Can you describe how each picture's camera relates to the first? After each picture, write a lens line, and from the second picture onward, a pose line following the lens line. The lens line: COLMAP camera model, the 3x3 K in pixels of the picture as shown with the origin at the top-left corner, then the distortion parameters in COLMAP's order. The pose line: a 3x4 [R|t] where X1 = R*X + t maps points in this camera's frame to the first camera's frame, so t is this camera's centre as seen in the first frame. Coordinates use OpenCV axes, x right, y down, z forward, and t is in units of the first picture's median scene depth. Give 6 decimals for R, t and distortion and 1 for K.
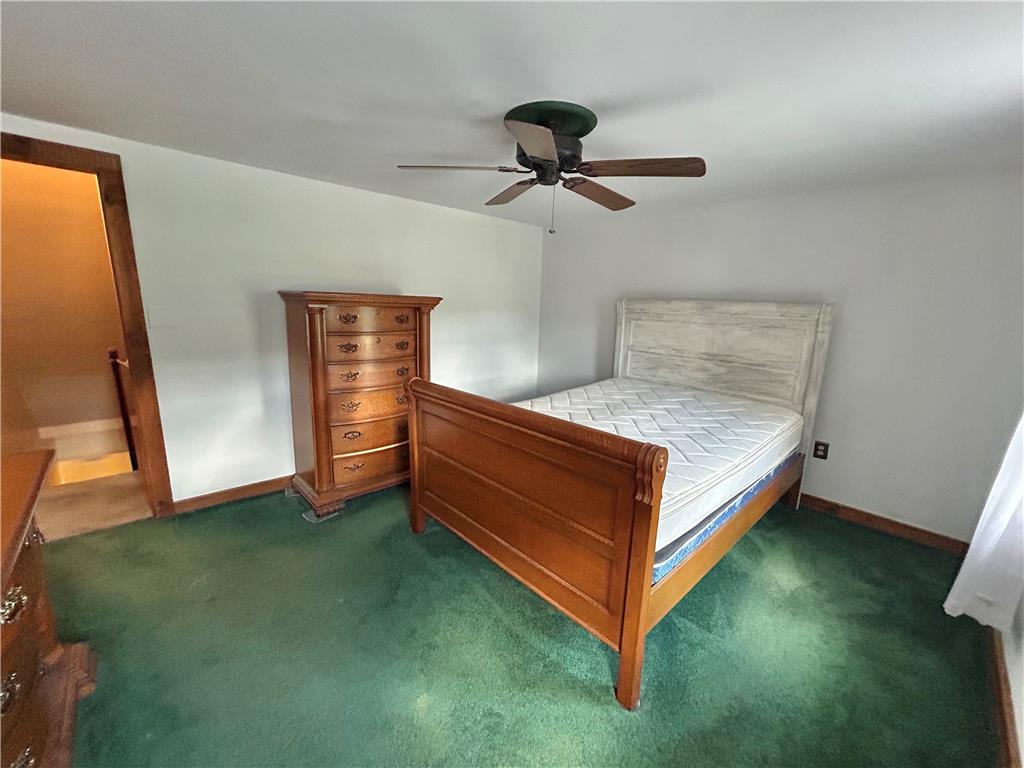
lens RADIAL K [[412.3, 0, 509.1], [0, 412.3, 382.1], [0, 0, 1]] dist [0.006625, 0.000013]
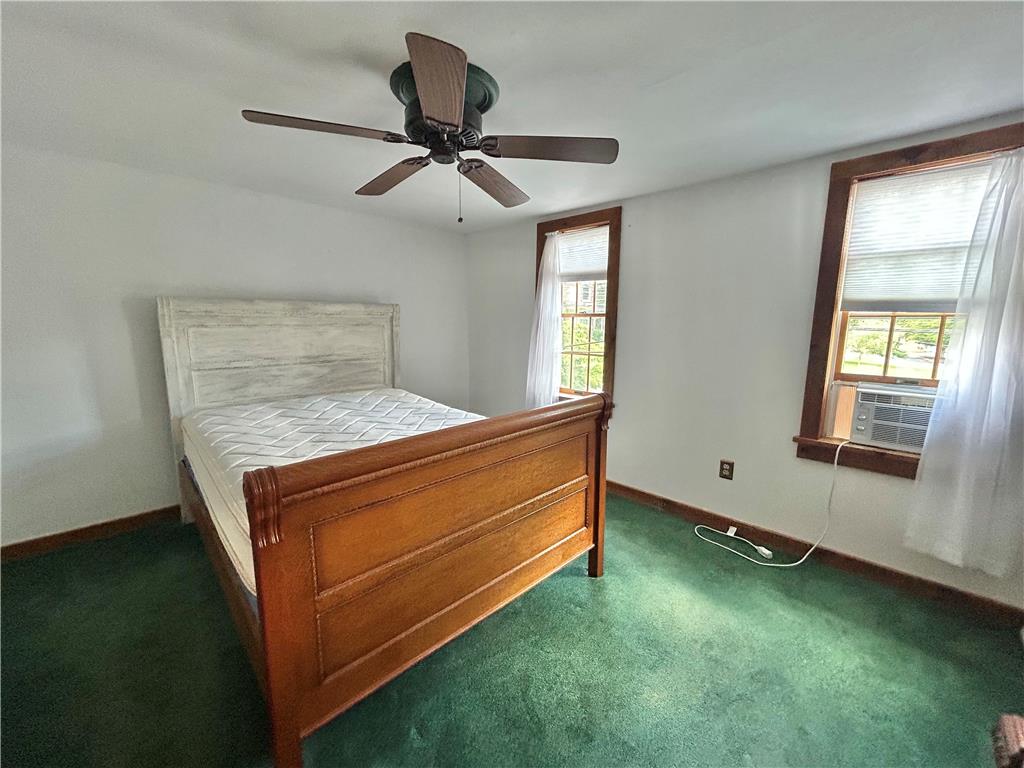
lens RADIAL K [[412.3, 0, 509.5], [0, 412.3, 385.0], [0, 0, 1]] dist [0.006625, 0.000013]
pose [[-0.025087, -0.182744, 0.982840, -0.491353], [0.193882, 0.963593, 0.184114, -0.093965], [-0.980704, 0.195174, 0.011257, 0.561950]]
